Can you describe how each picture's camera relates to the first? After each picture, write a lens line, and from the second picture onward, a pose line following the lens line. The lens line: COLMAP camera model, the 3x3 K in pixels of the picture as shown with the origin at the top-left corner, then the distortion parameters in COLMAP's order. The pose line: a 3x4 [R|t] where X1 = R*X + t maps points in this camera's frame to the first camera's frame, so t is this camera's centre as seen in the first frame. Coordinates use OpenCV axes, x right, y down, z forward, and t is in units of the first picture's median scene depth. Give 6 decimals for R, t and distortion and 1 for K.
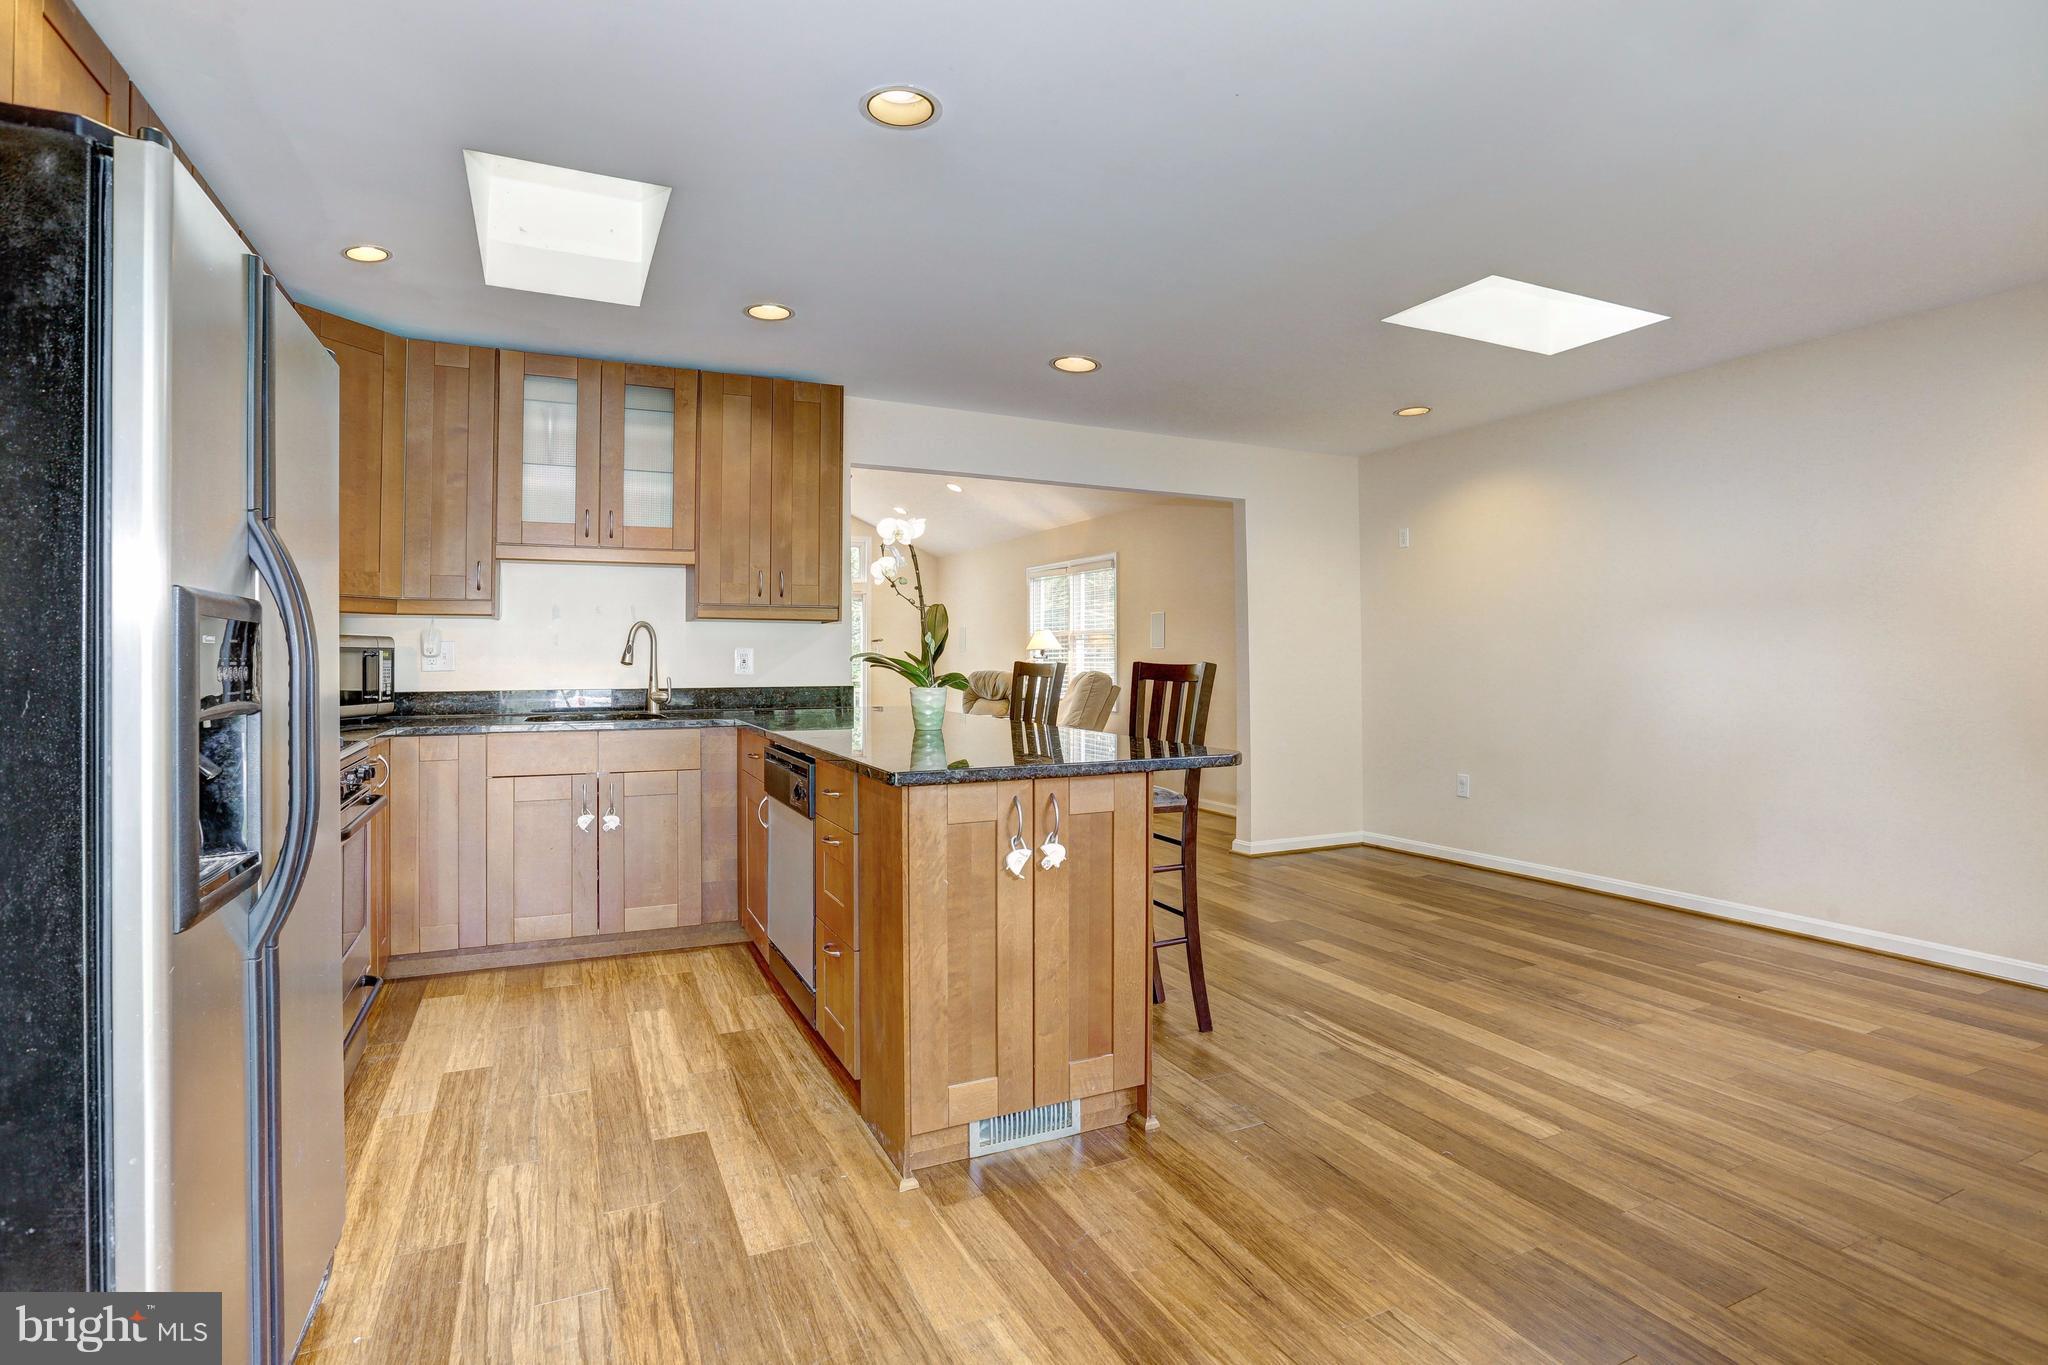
lens RADIAL K [[986.5, 0, 1008.8], [0, 986.5, 654.1], [0, 0, 1]] dist [-0.054200, 0.020115]
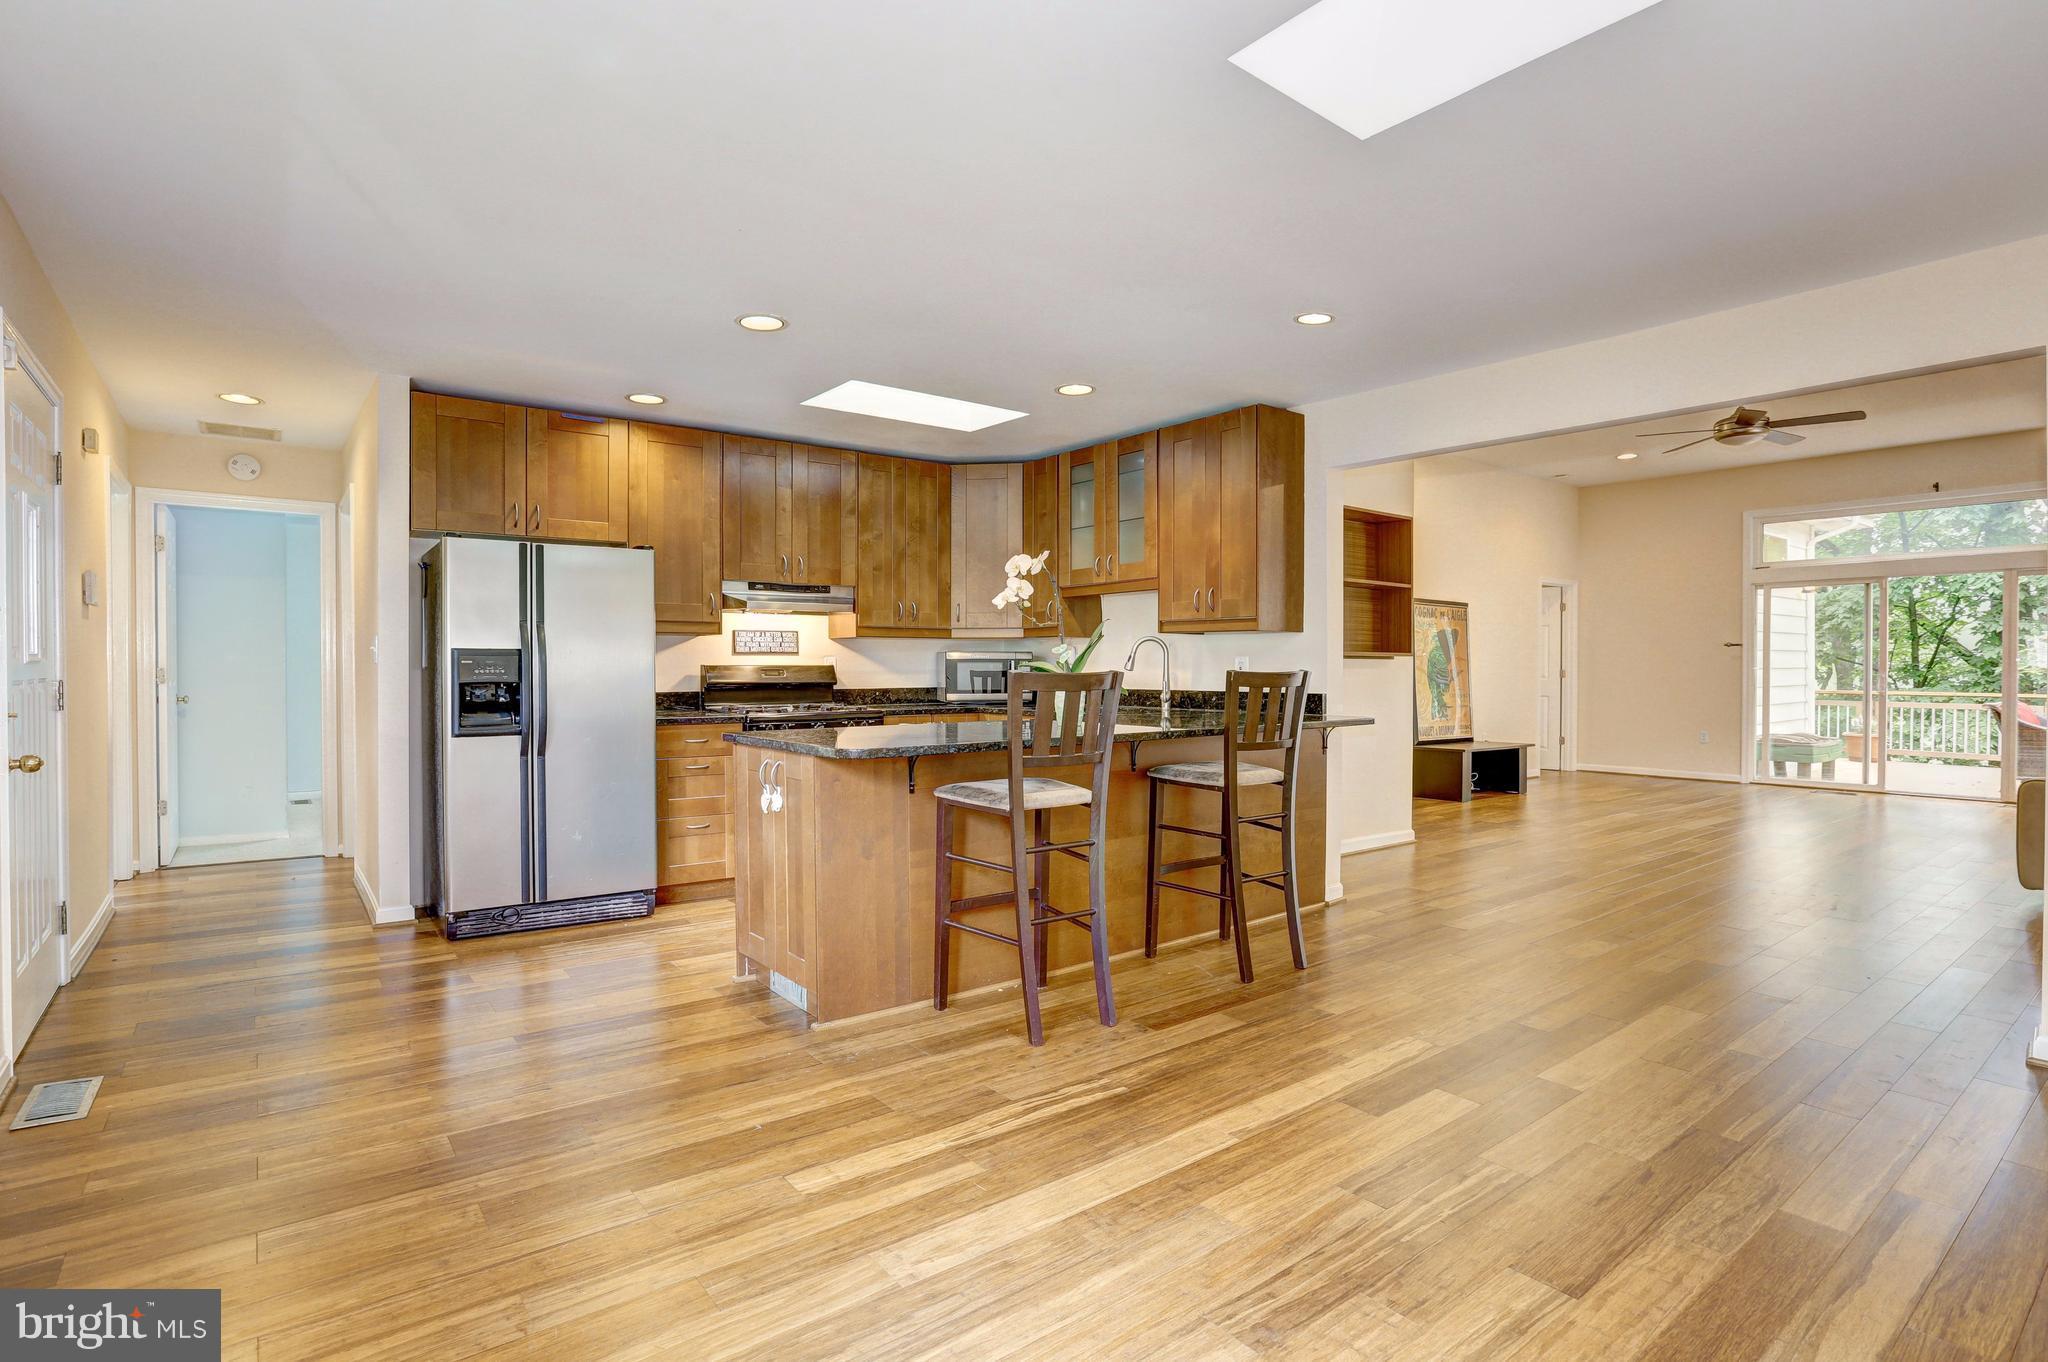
lens RADIAL K [[966.8, 0, 1030.6], [0, 966.8, 681.5], [0, 0, 1]] dist [-0.031181, 0.001100]
pose [[0.251701, 0.017289, -0.967651, 0.942174], [0.005088, 0.999803, 0.019187, -0.000180], [0.967792, -0.009753, 0.251564, 0.624046]]
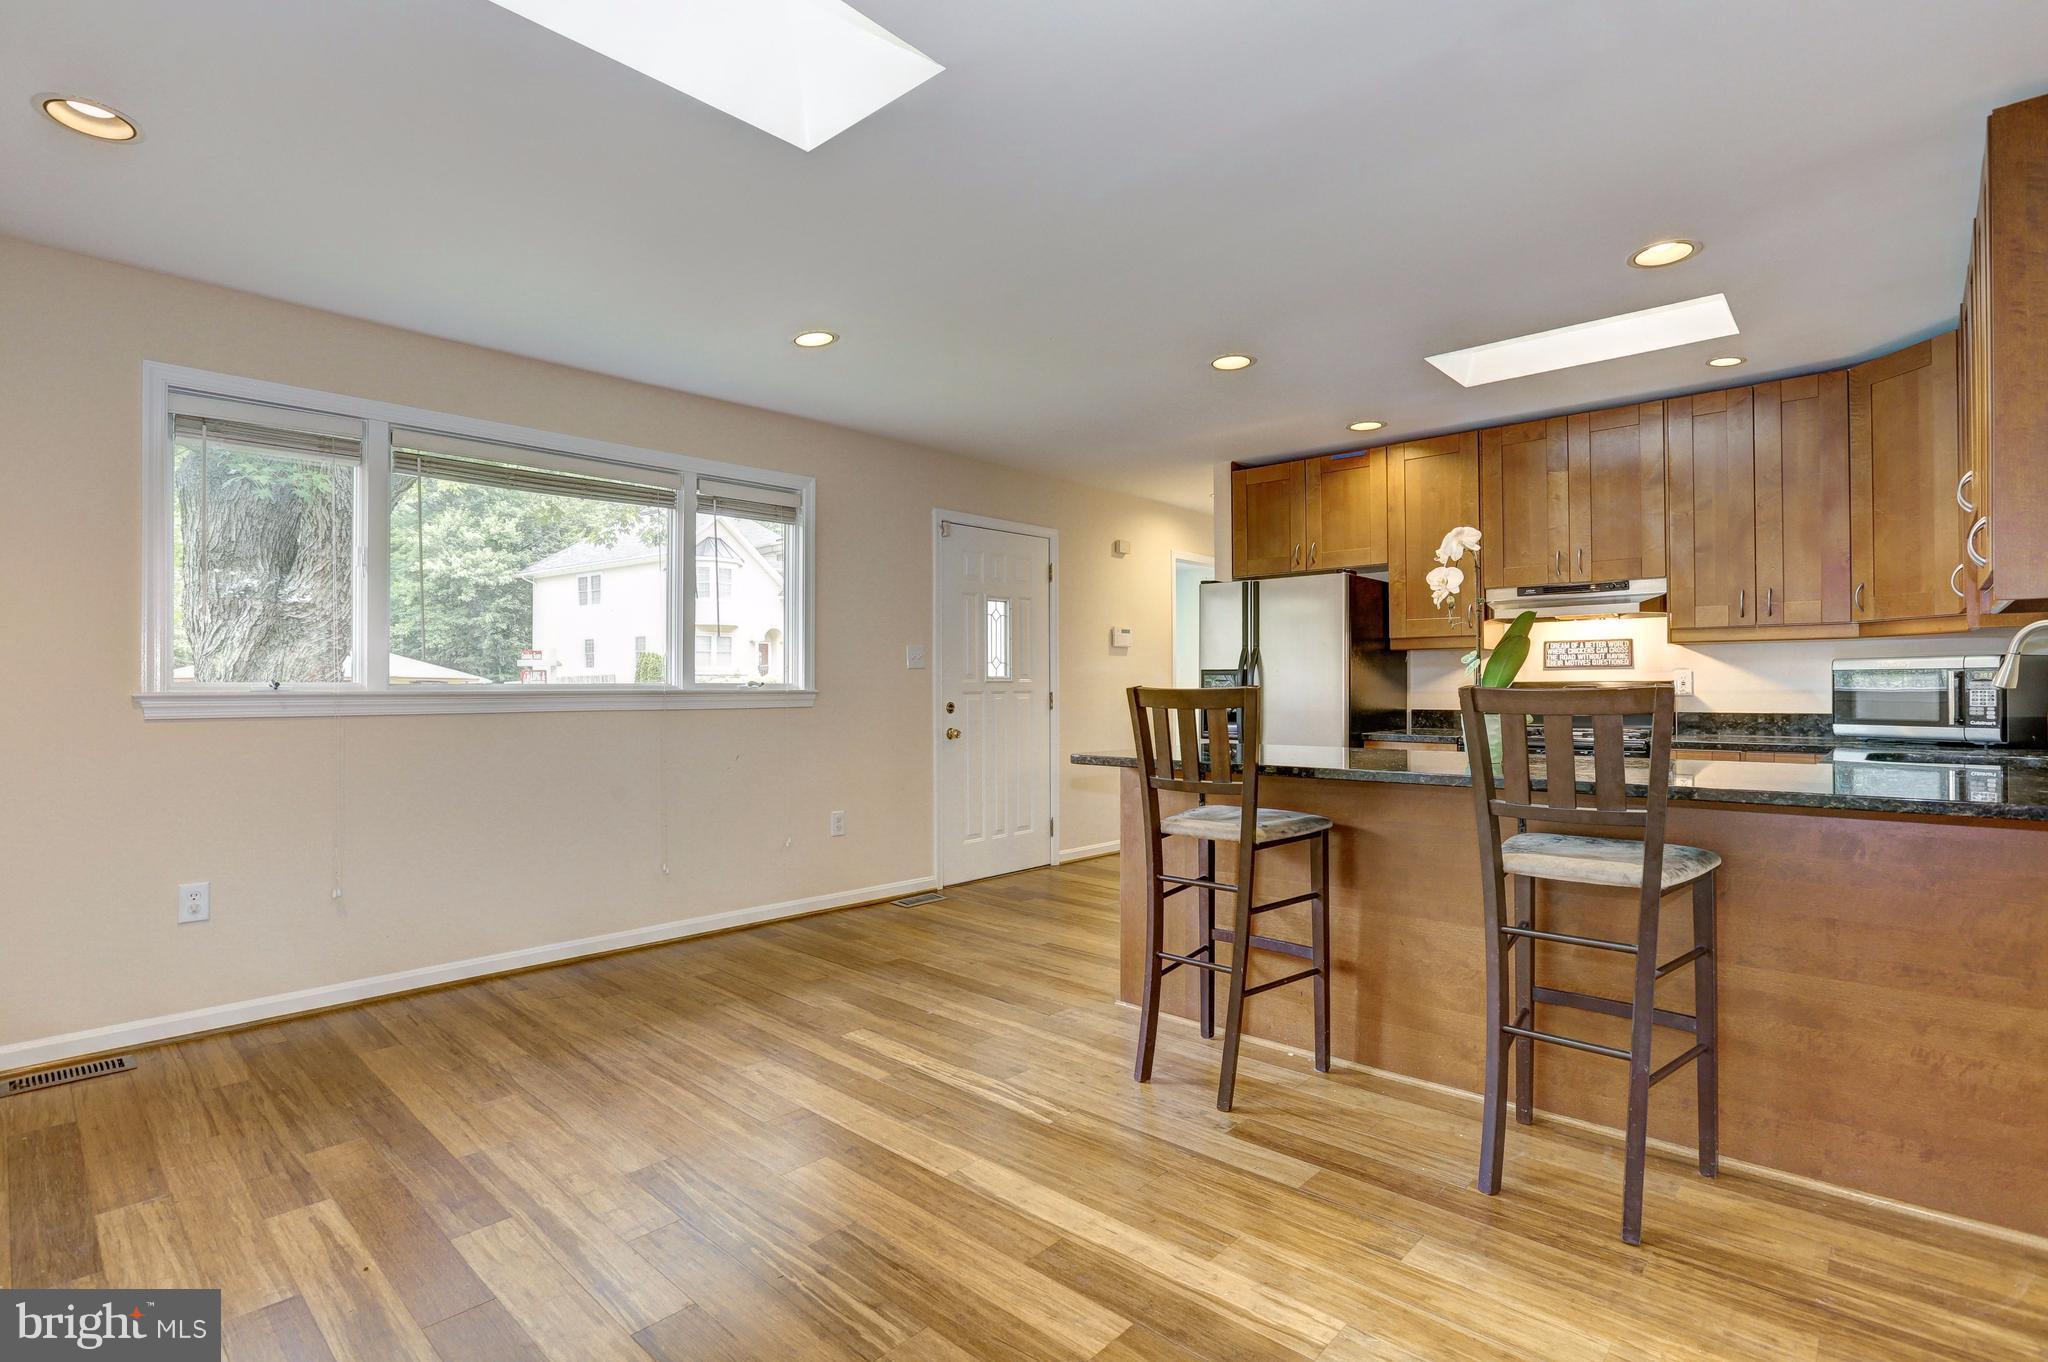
lens RADIAL K [[1040.2, 0, 1051.0], [0, 1040.2, 697.2], [0, 0, 1]] dist [-0.034319, 0.002196]
pose [[-0.916930, 0.009223, -0.398942, 0.558746], [0.010566, 0.999943, -0.001166, 0.015626], [0.398909, -0.005285, -0.916975, 1.553410]]
